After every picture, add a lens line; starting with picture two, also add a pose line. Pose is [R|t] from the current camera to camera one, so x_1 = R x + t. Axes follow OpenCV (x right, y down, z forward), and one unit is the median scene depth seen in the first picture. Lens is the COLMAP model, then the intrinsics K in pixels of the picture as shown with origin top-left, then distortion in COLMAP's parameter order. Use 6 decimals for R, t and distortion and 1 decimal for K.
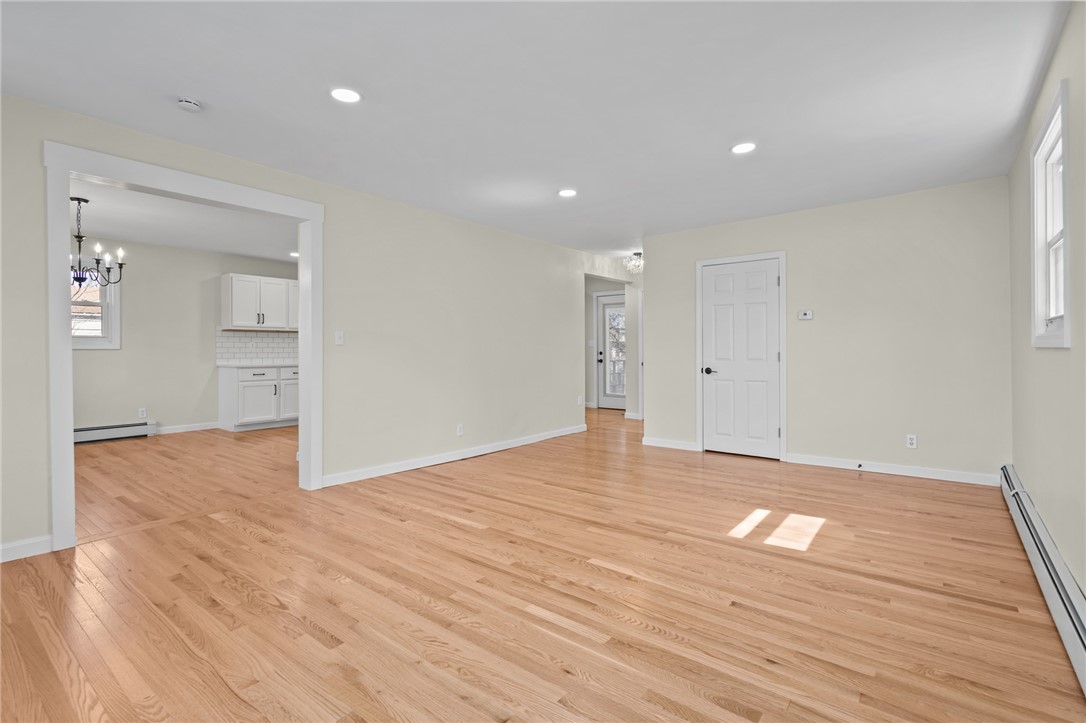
lens RADIAL K [[502.7, 0, 542.3], [0, 502.7, 350.4], [0, 0, 1]] dist [0.008336, -0.003347]
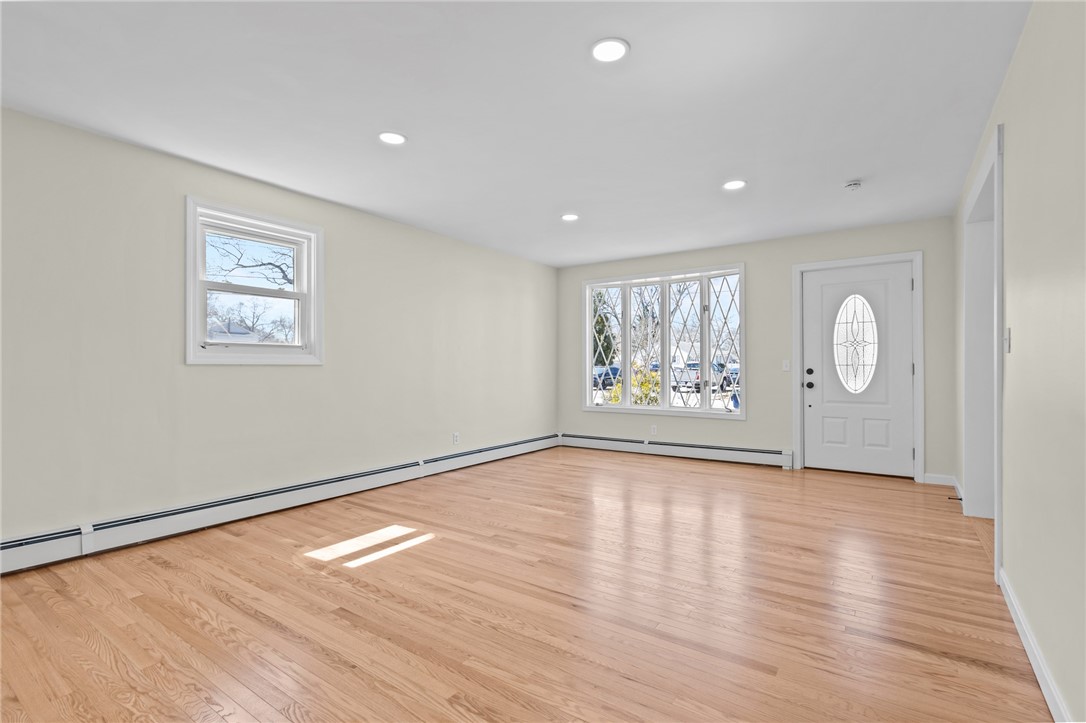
lens RADIAL K [[502.7, 0, 537.2], [0, 502.7, 365.2], [0, 0, 1]] dist [0.008336, -0.003347]
pose [[-0.999064, 0.006755, -0.042715, 0.192716], [0.006585, 0.999970, 0.004133, -0.004543], [0.042742, 0.003848, -0.999079, 2.018110]]
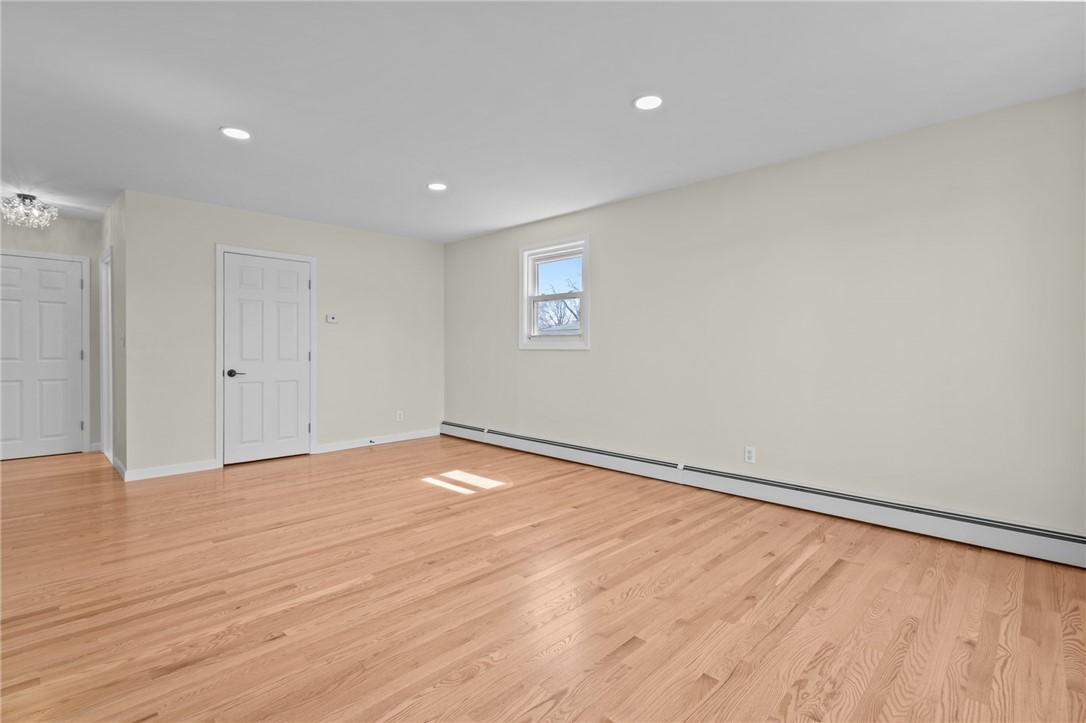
lens RADIAL K [[502.7, 0, 546.9], [0, 502.7, 351.8], [0, 0, 1]] dist [0.008336, -0.003347]
pose [[0.098497, 0.001064, 0.995137, -0.854346], [-0.003871, 0.999992, -0.000686, 0.004242], [-0.995130, -0.003785, 0.098500, 0.647031]]
